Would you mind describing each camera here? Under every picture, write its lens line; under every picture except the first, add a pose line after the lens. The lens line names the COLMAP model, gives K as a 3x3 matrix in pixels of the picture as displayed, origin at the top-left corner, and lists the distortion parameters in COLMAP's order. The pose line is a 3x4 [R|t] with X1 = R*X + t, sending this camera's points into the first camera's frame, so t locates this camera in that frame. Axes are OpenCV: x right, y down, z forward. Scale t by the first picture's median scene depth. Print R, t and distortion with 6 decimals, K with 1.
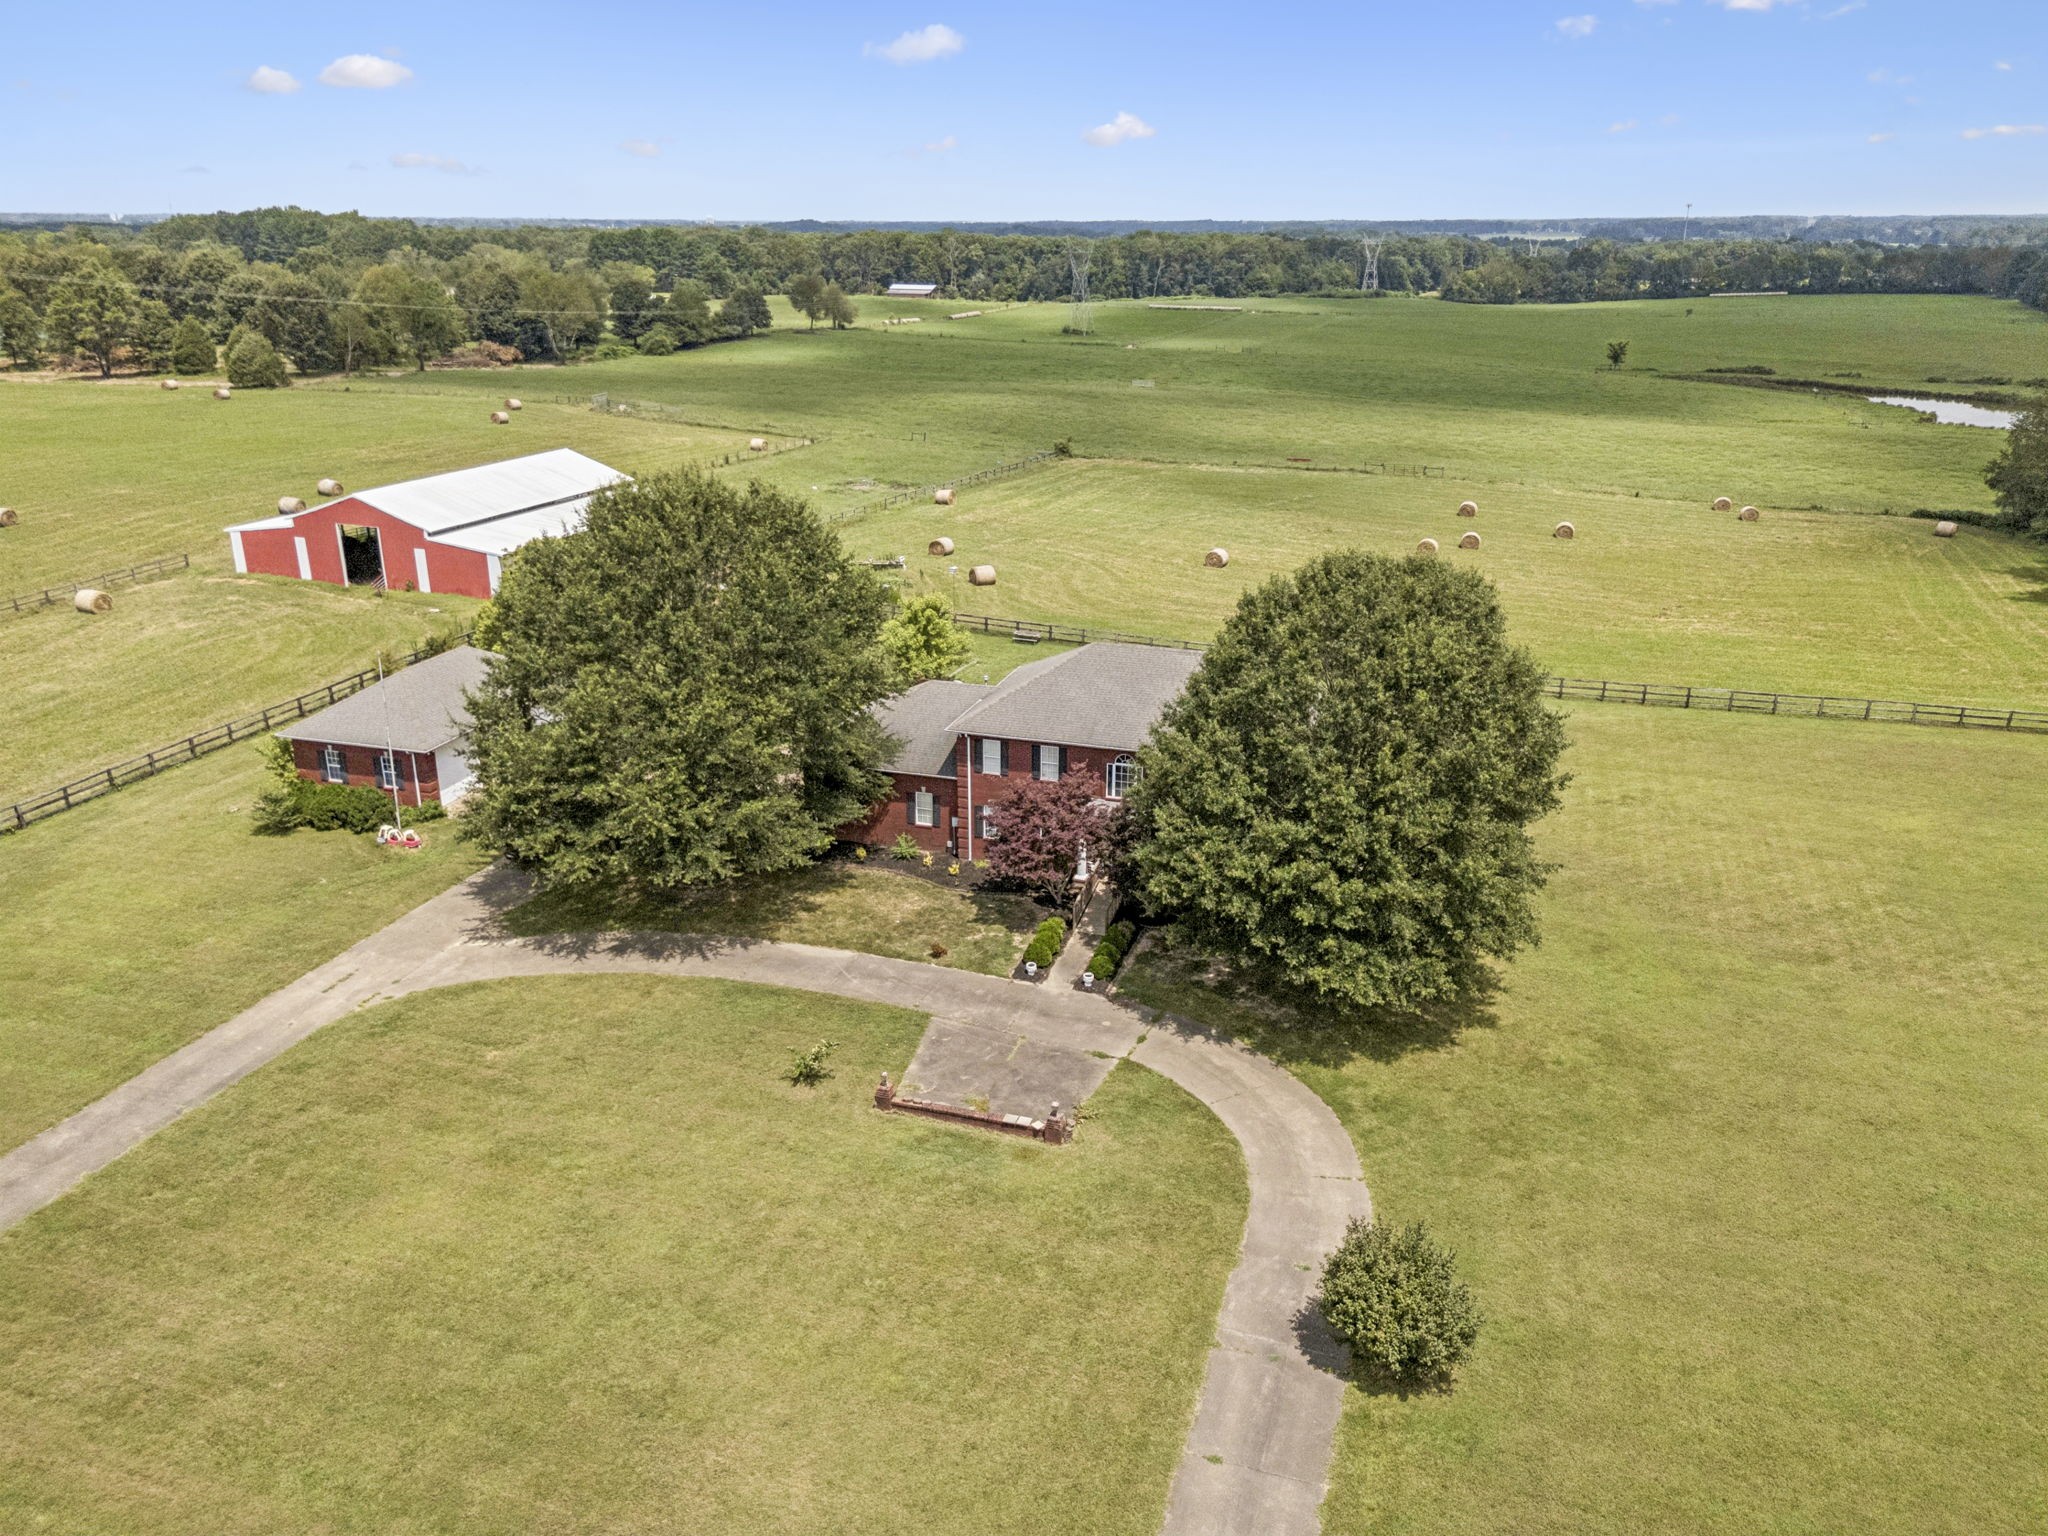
lens RADIAL K [[1510.2, 0, 1028.1], [0, 1510.2, 761.9], [0, 0, 1]] dist [0.062202, -0.045549]
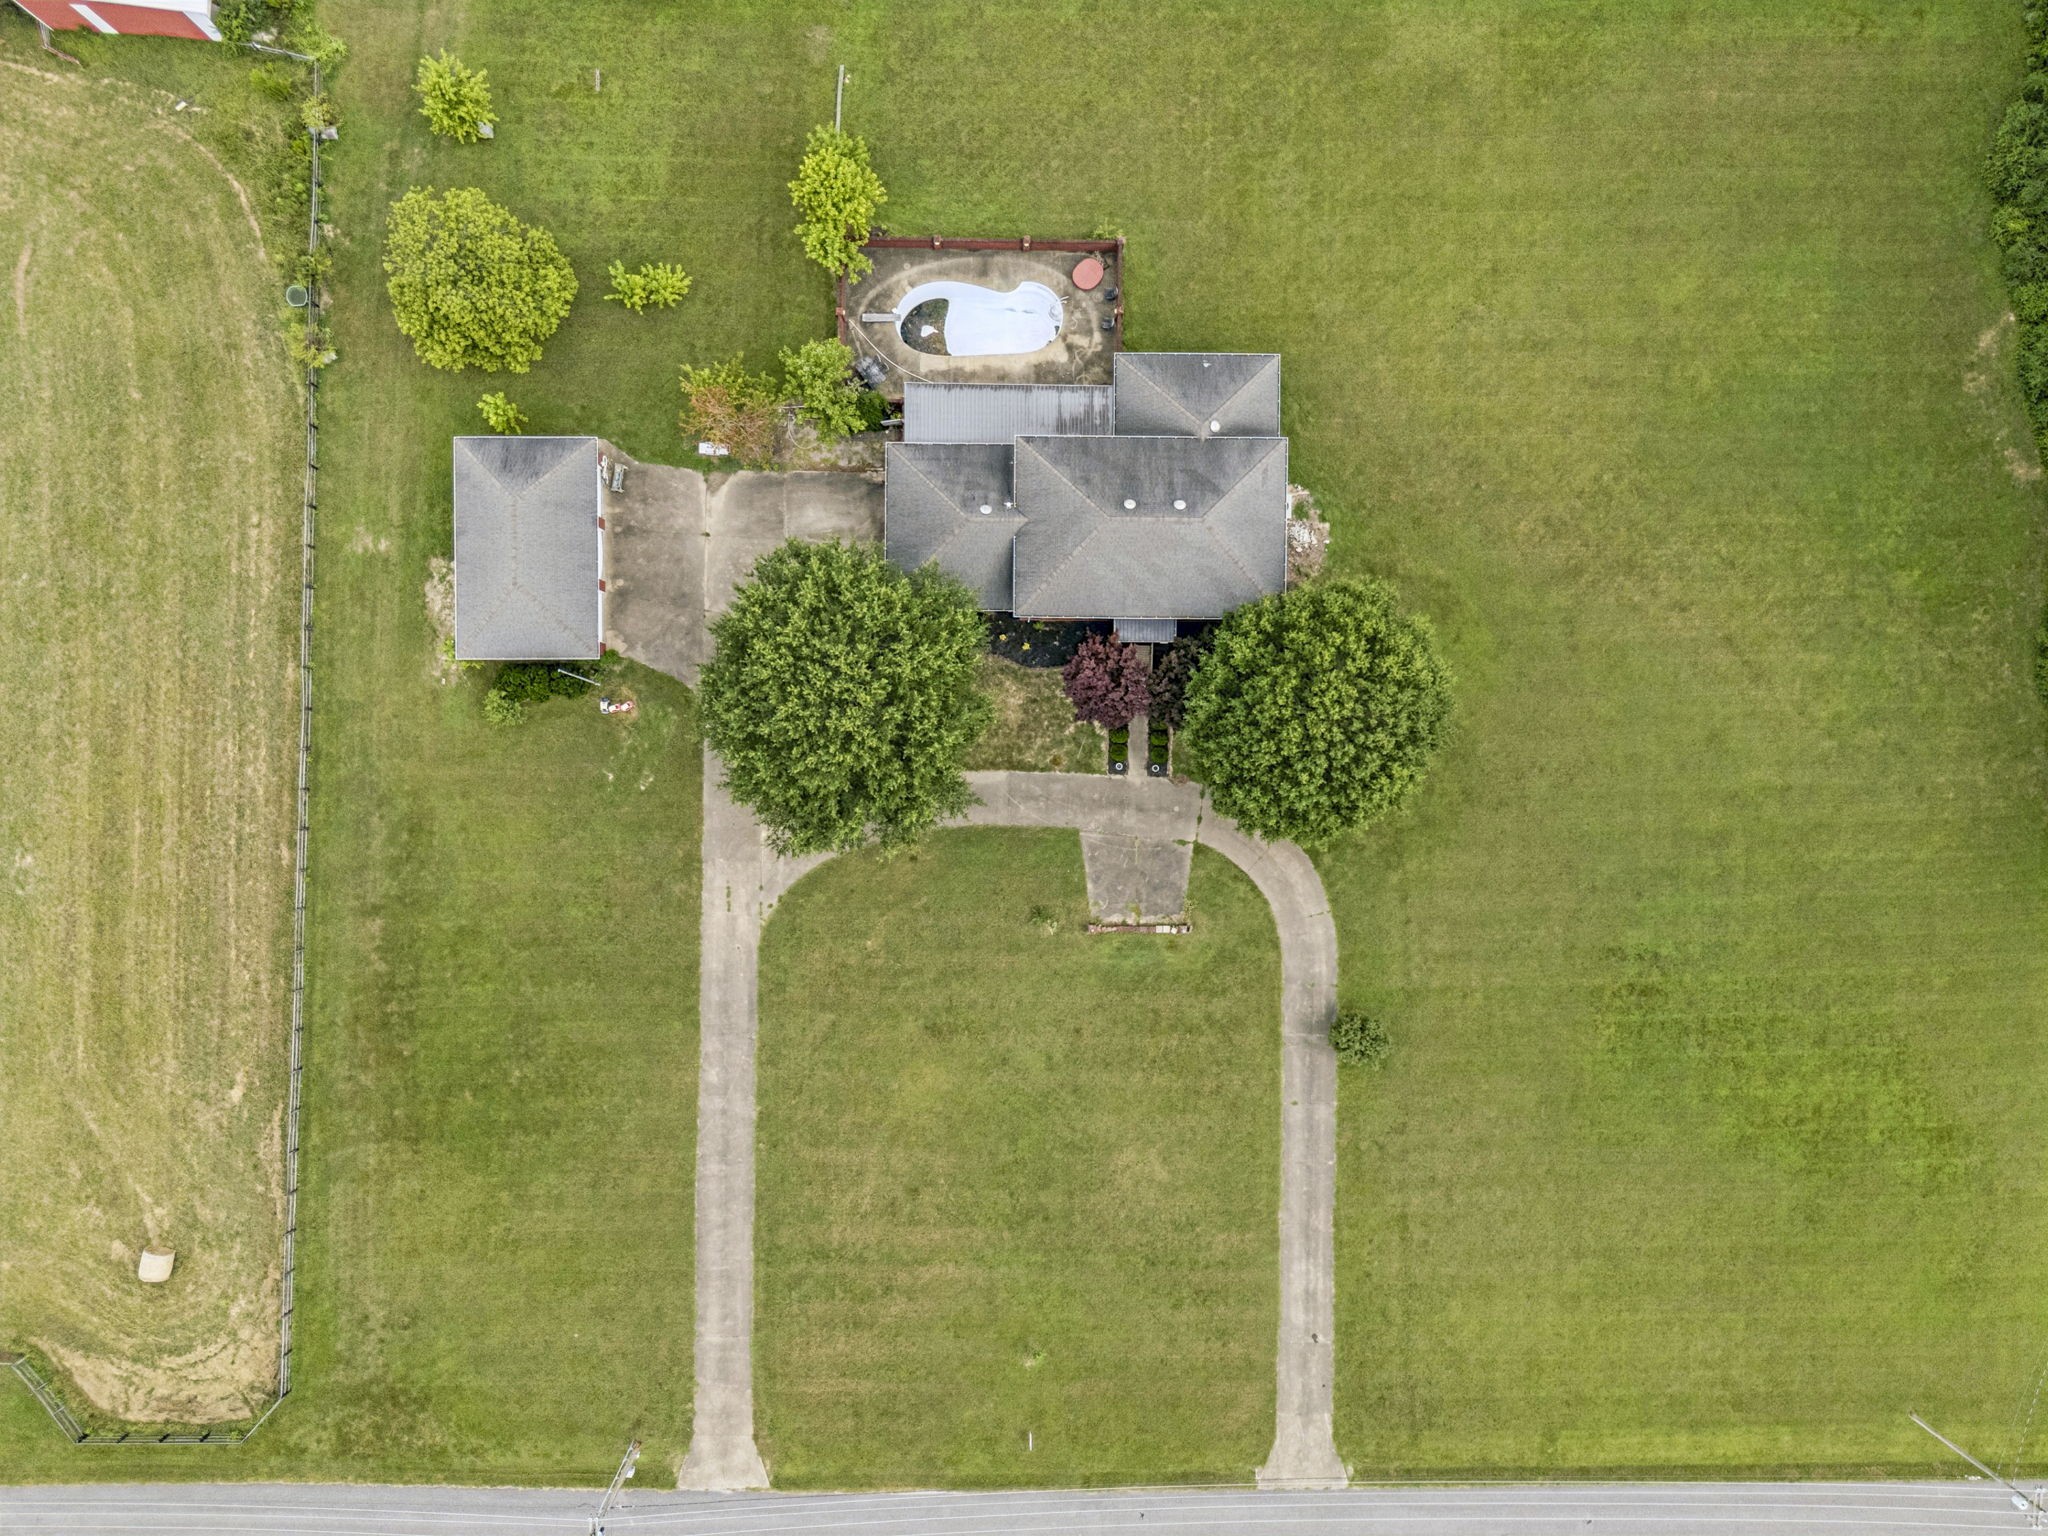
lens RADIAL K [[1510.2, 0, 1022.5], [0, 1510.2, 766.0], [0, 0, 1]] dist [0.062202, -0.045549]
pose [[0.954477, -0.298075, 0.011210, -0.113140], [0.091872, 0.329526, 0.939666, -1.377077], [-0.283785, -0.895860, 0.341909, 0.450846]]
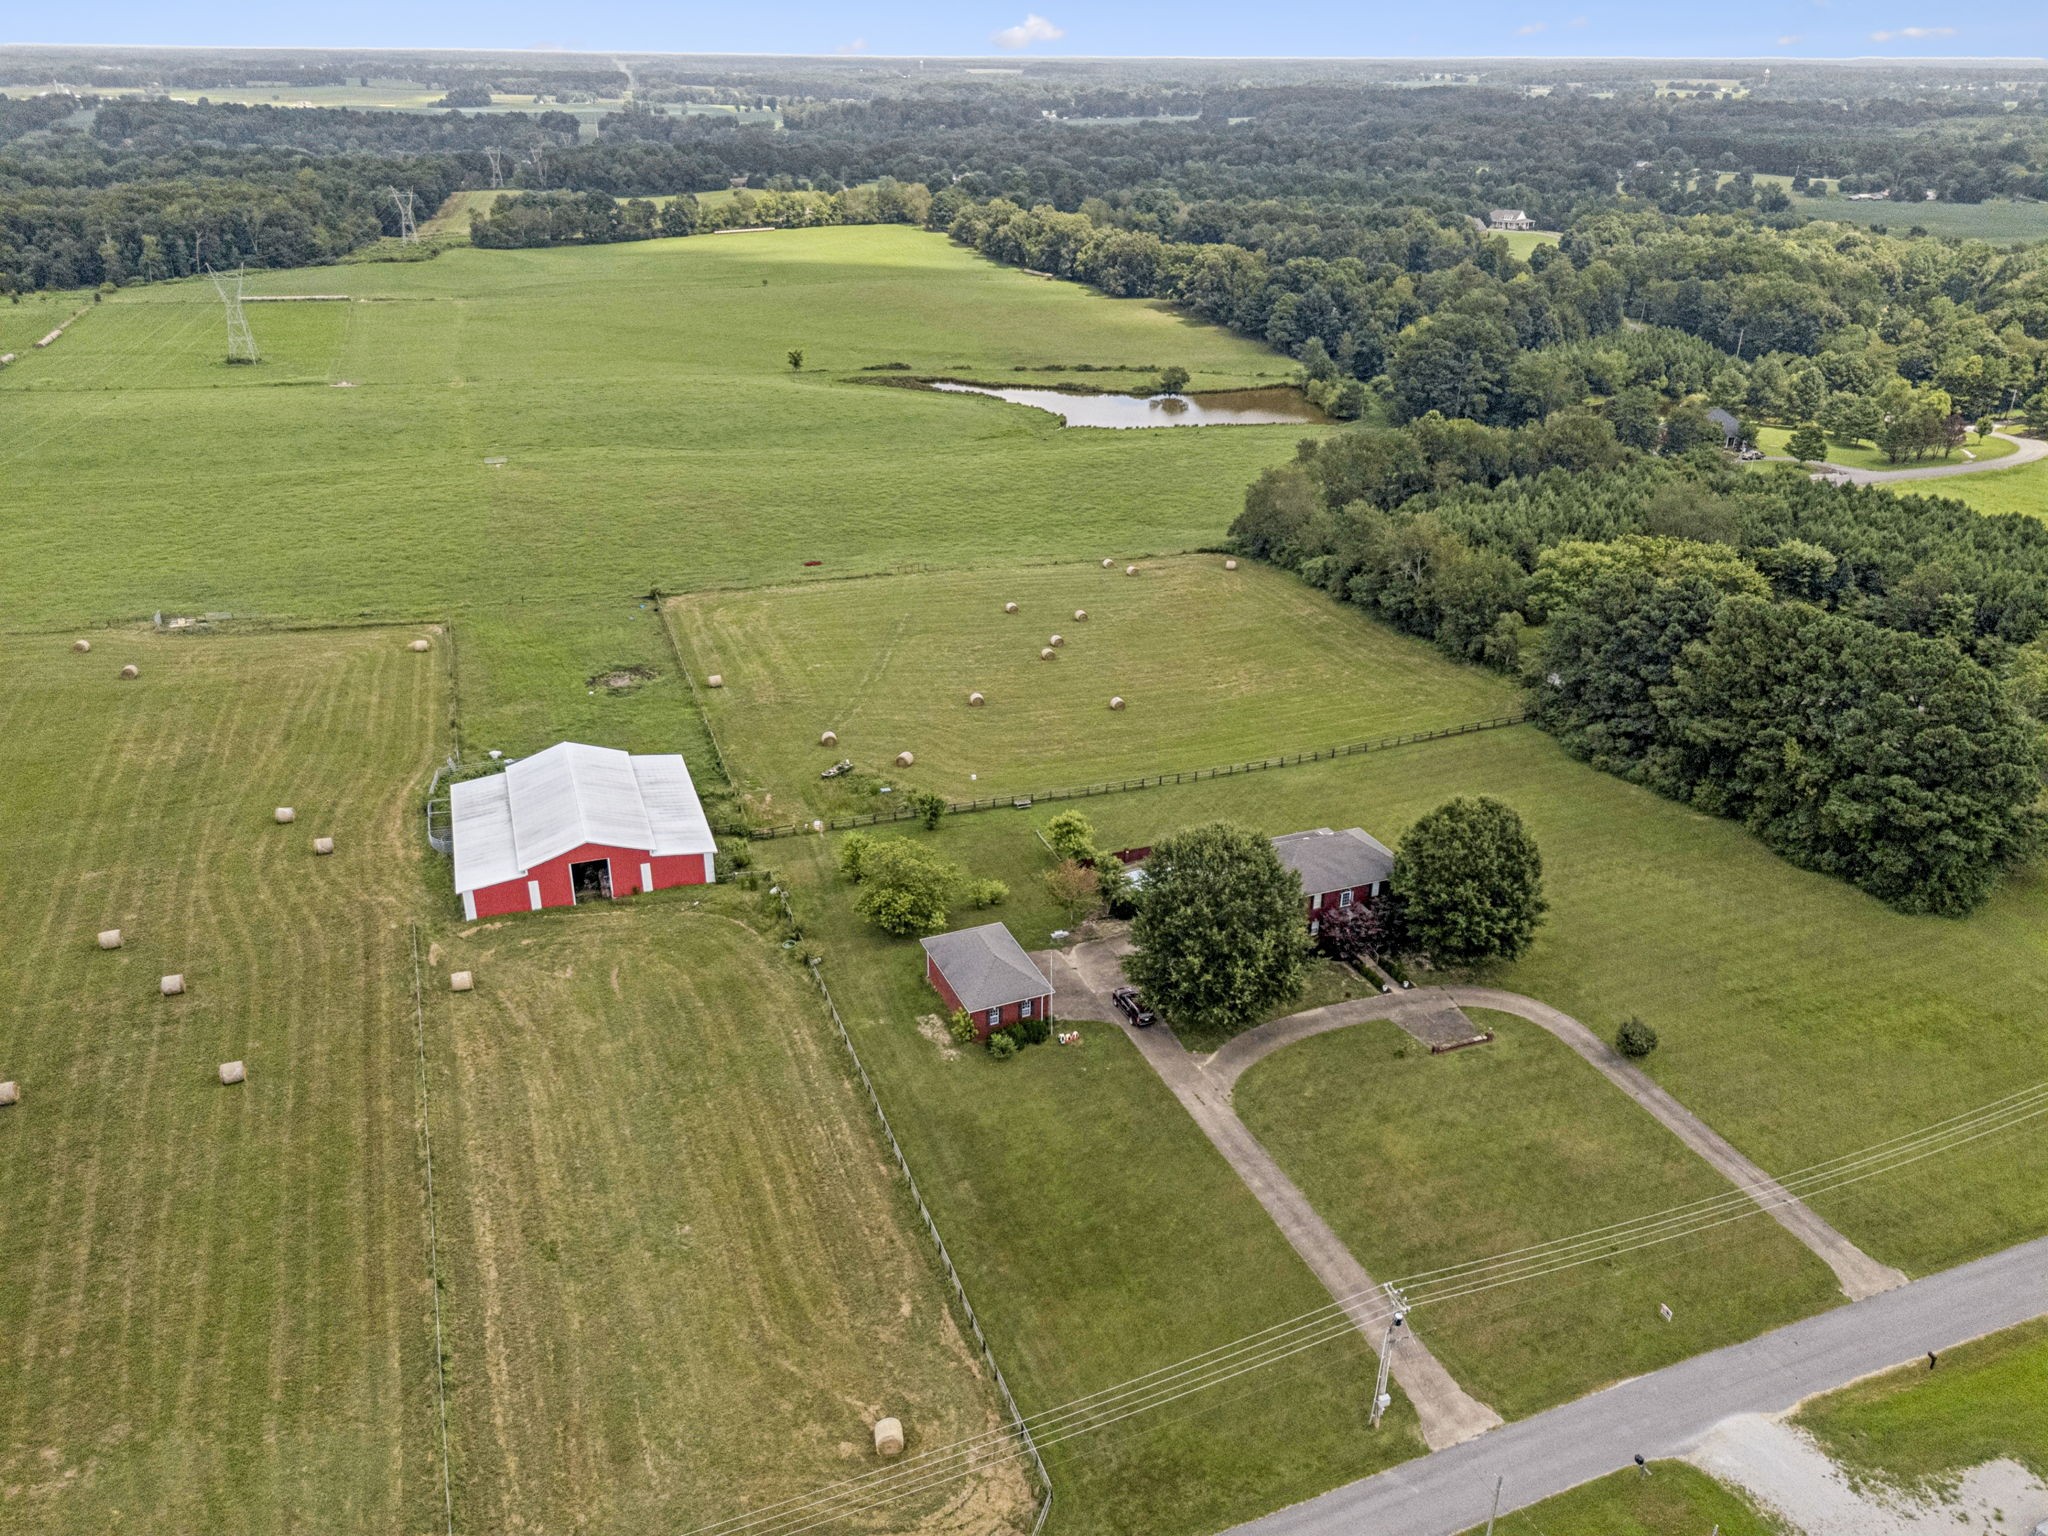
lens RADIAL K [[1510.2, 0, 1020.9], [0, 1510.2, 766.1], [0, 0, 1]] dist [0.062202, -0.045549]
pose [[0.769482, -0.271274, 0.578194, -1.761777], [0.213386, 0.962486, 0.167593, -0.744030], [-0.601967, -0.005581, 0.798502, -0.625281]]
